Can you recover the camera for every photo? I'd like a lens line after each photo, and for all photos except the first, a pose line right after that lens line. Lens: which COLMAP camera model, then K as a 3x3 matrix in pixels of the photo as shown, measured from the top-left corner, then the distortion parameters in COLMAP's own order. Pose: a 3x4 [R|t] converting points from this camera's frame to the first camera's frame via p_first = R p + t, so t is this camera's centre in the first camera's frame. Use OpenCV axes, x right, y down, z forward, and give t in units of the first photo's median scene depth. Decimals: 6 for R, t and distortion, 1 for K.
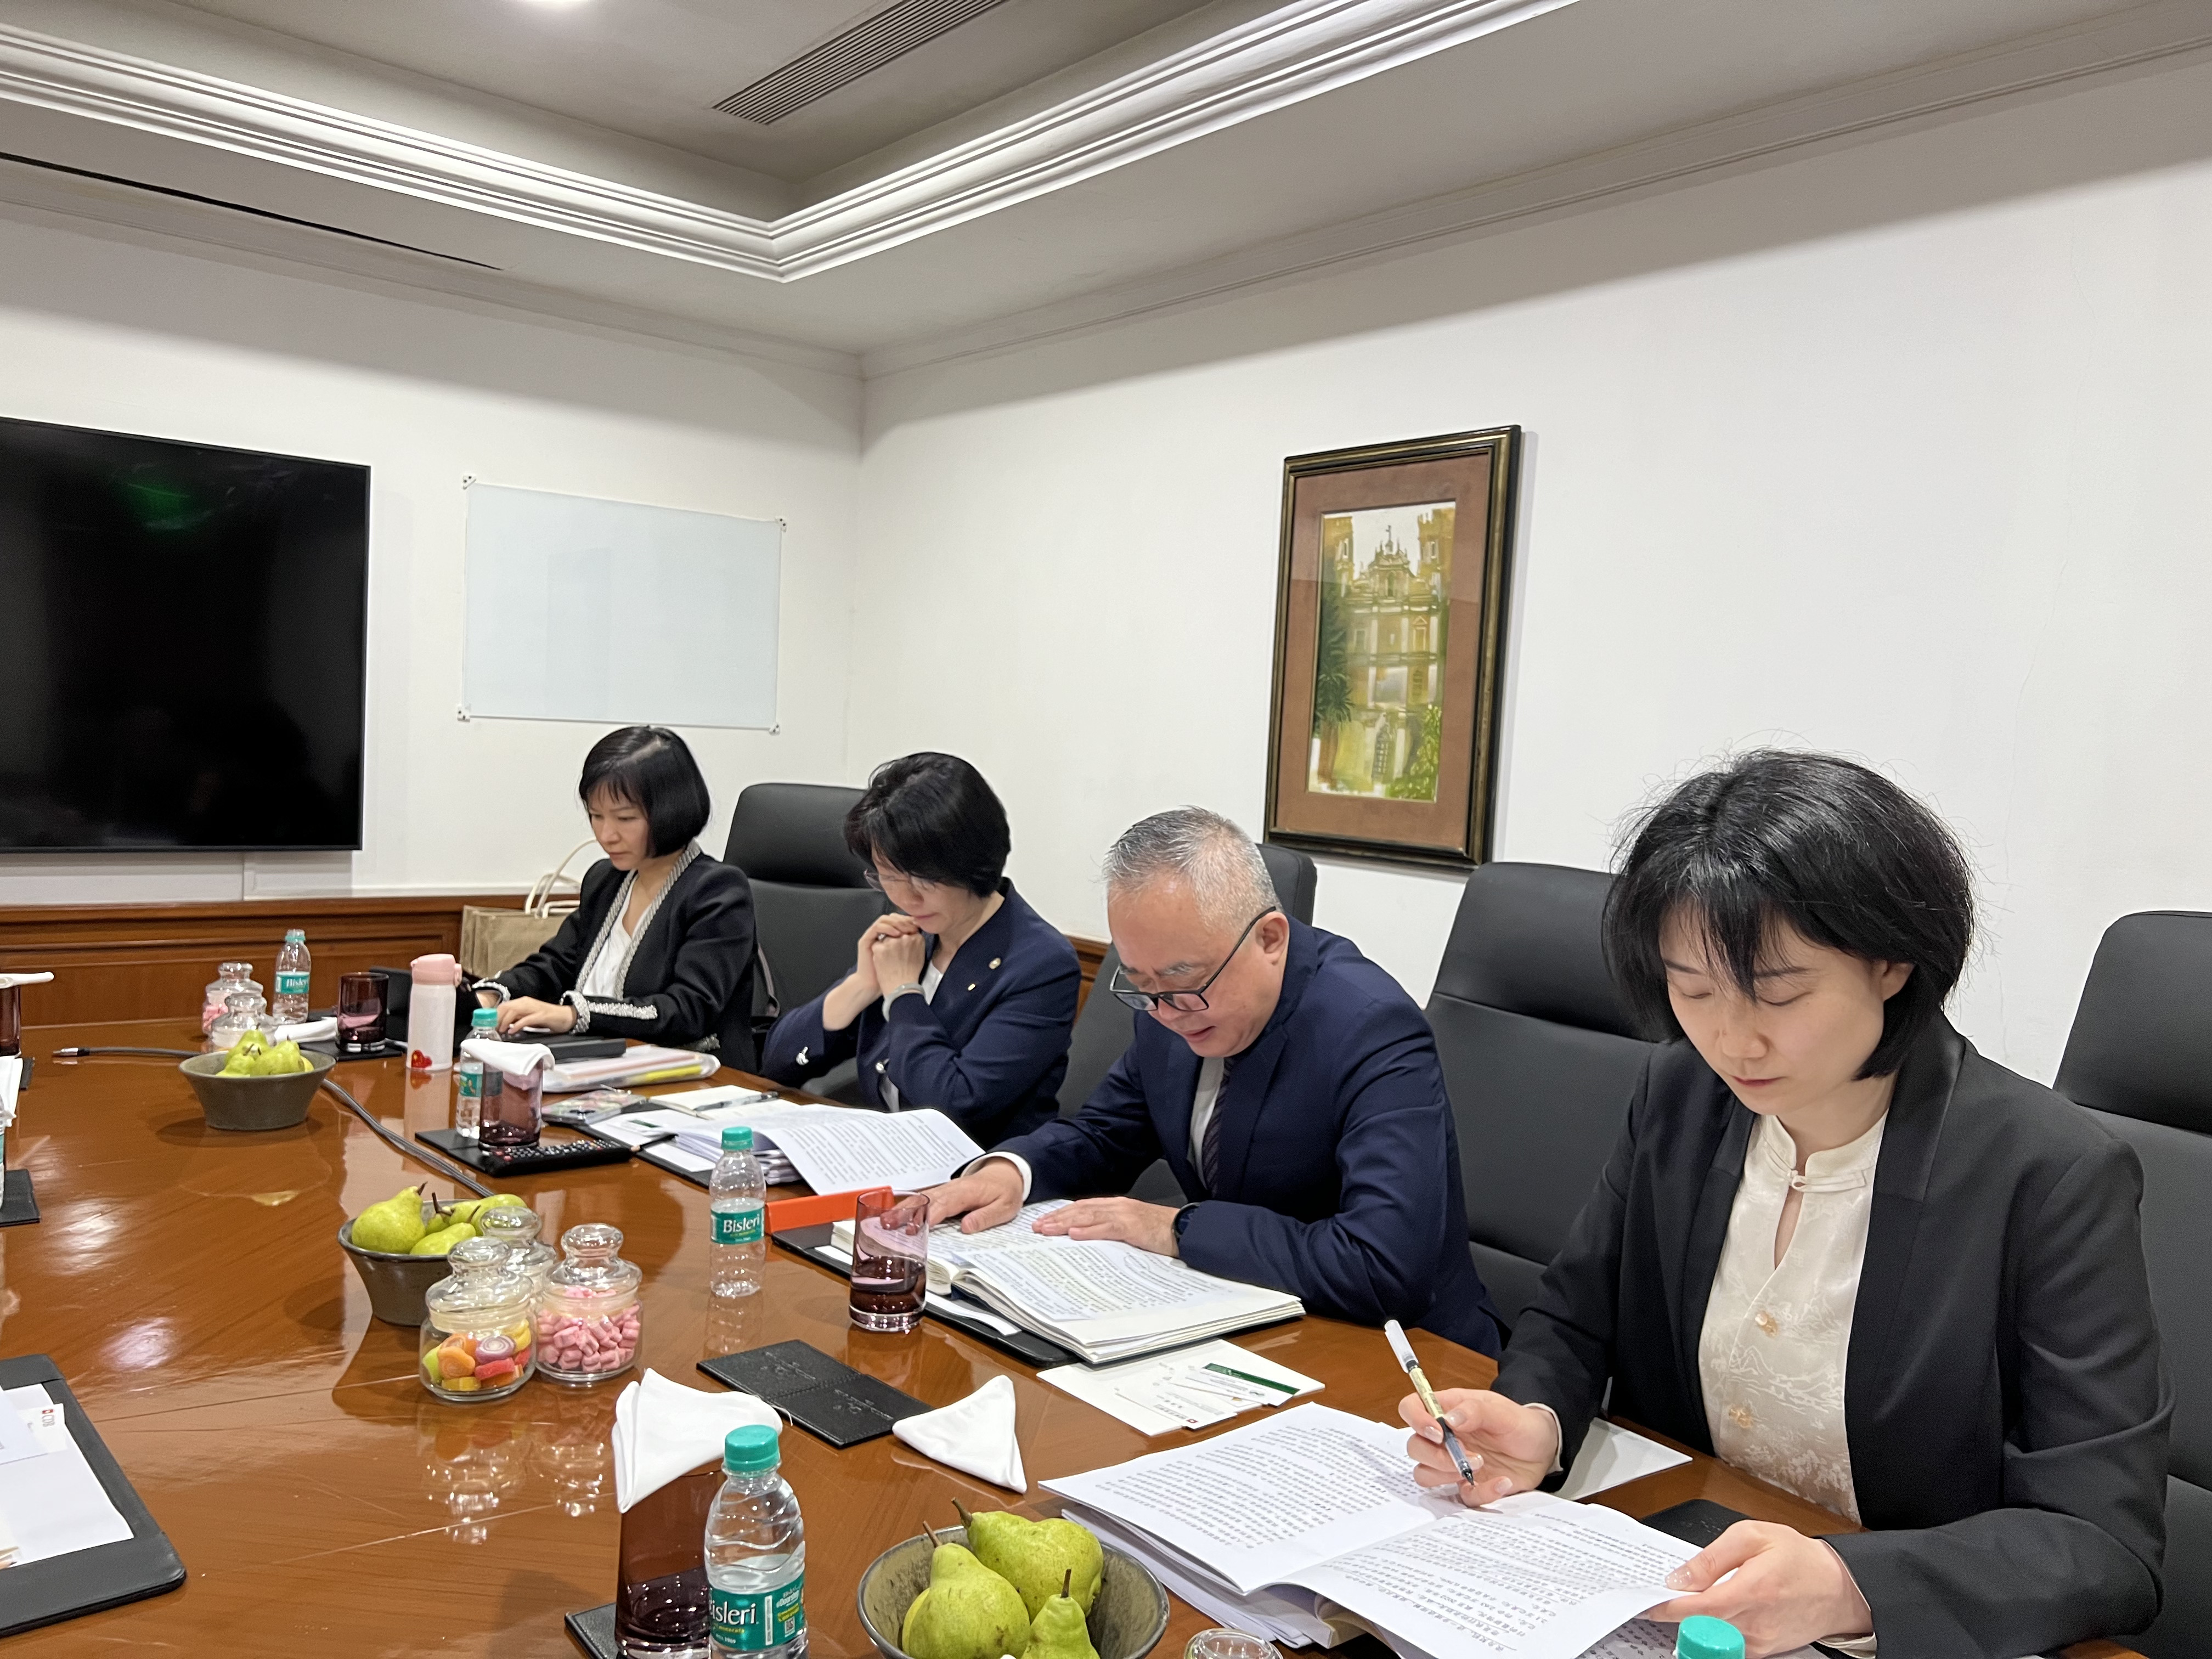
lens RADIAL K [[1689.2, 0, 1073.4], [0, 1689.2, 839.3], [0, 0, 1]] dist [0.006524, -0.006431]
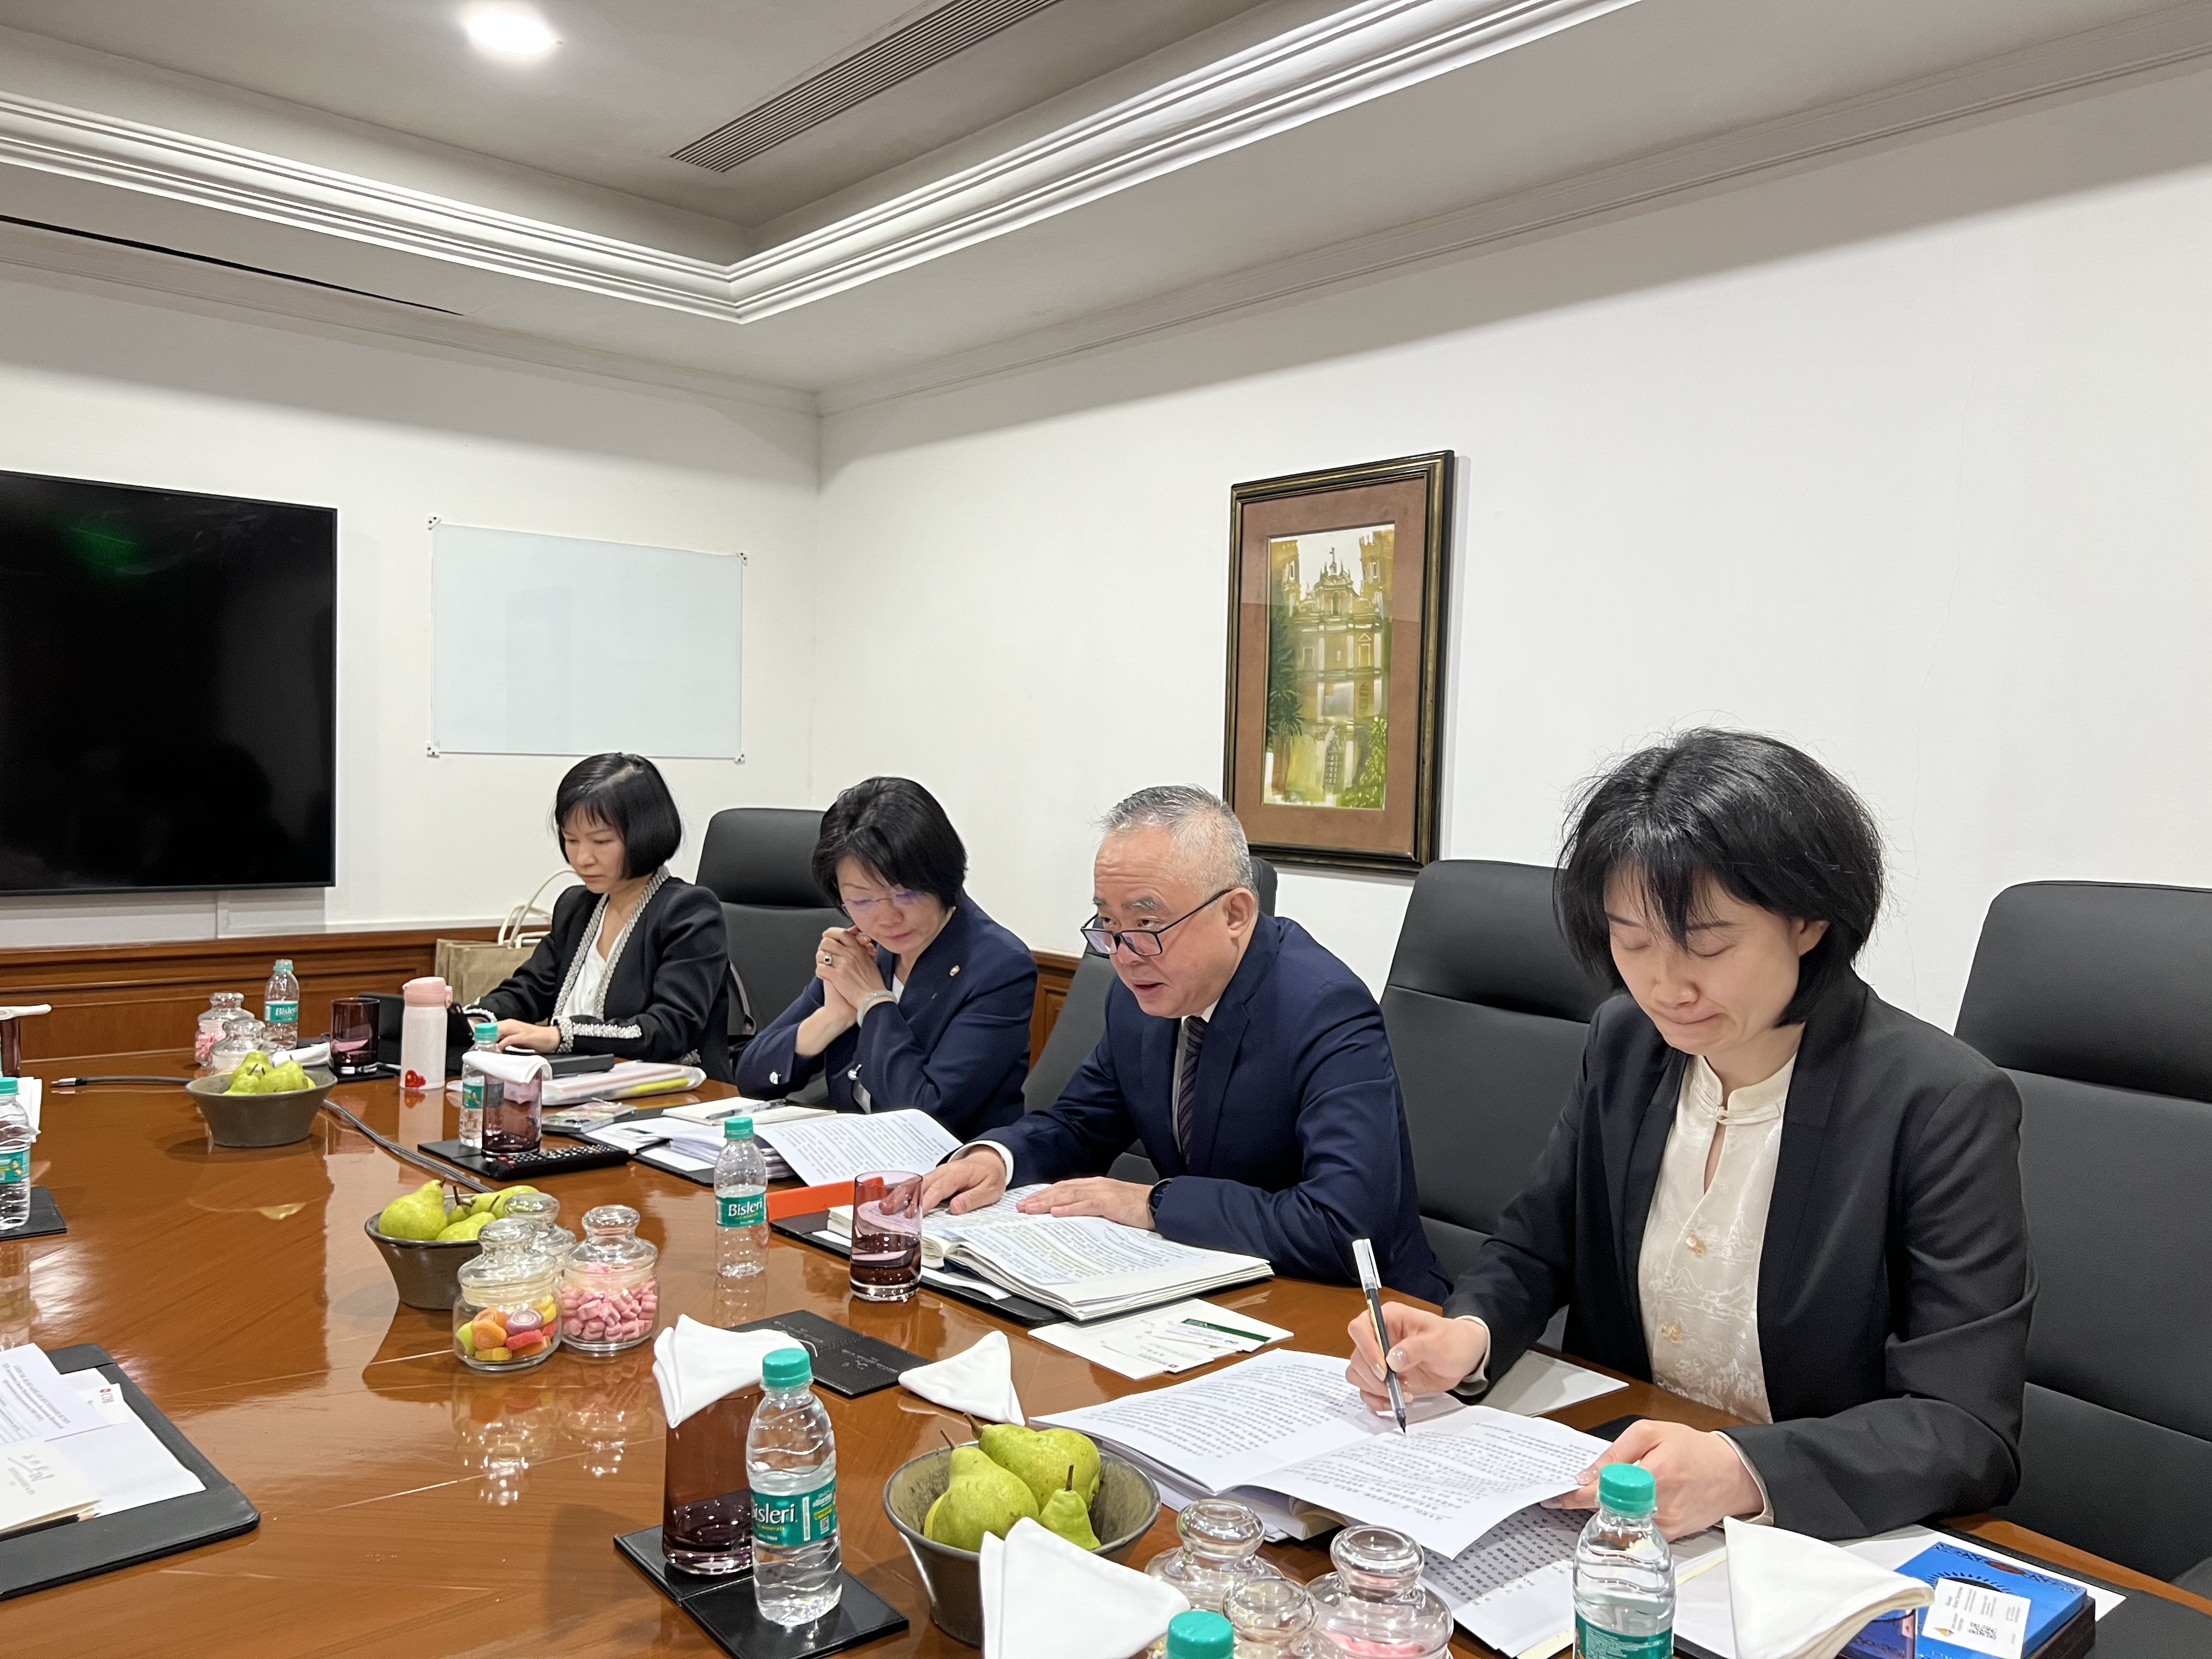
lens RADIAL K [[1691.9, 0, 1100.0], [0, 1691.9, 838.7], [0, 0, 1]] dist [0.002548, -0.001393]
pose [[0.998805, -0.025241, 0.041846, -0.009082], [0.026021, 0.999495, -0.018218, 0.015521], [-0.041365, 0.019285, 0.998958, -0.060895]]
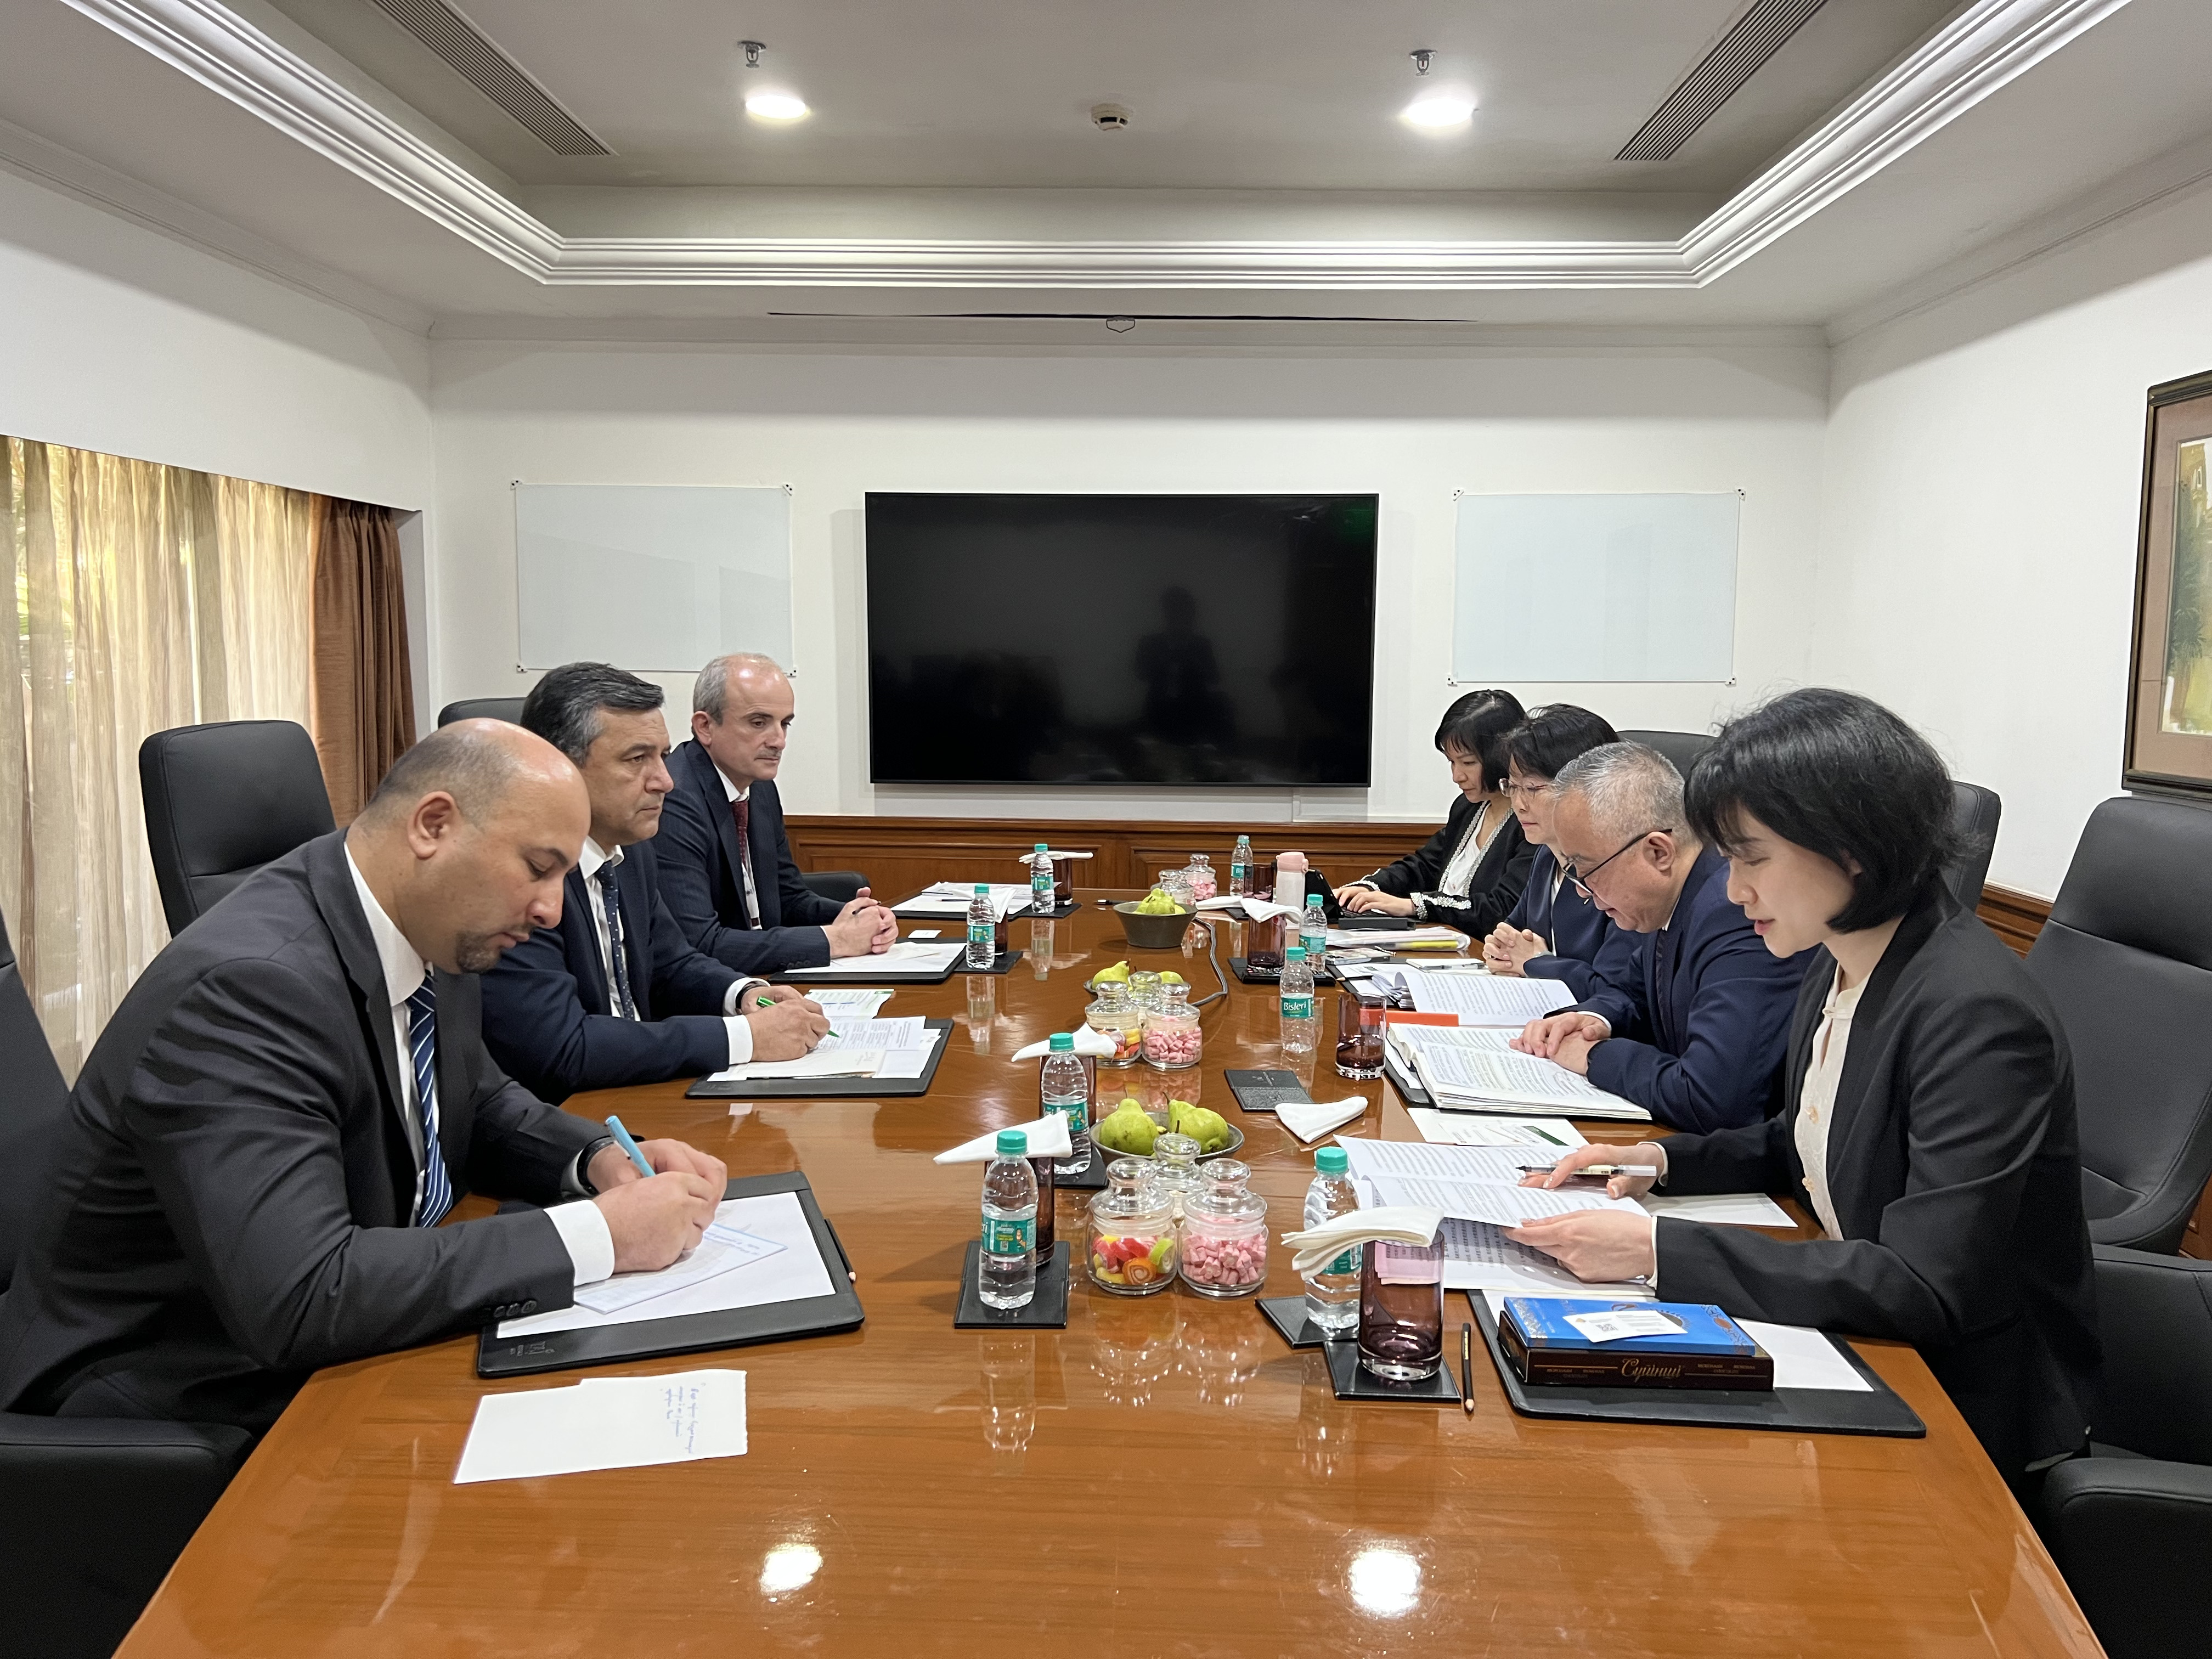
lens RADIAL K [[1684.2, 0, 1106.0], [0, 1684.2, 829.5], [0, 0, 1]] dist [0.112009, -0.001075]
pose [[0.755145, 0.026665, -0.655015, 0.549213], [-0.012920, 0.999584, 0.025797, 0.015688], [0.655431, -0.011018, 0.755175, -0.254862]]
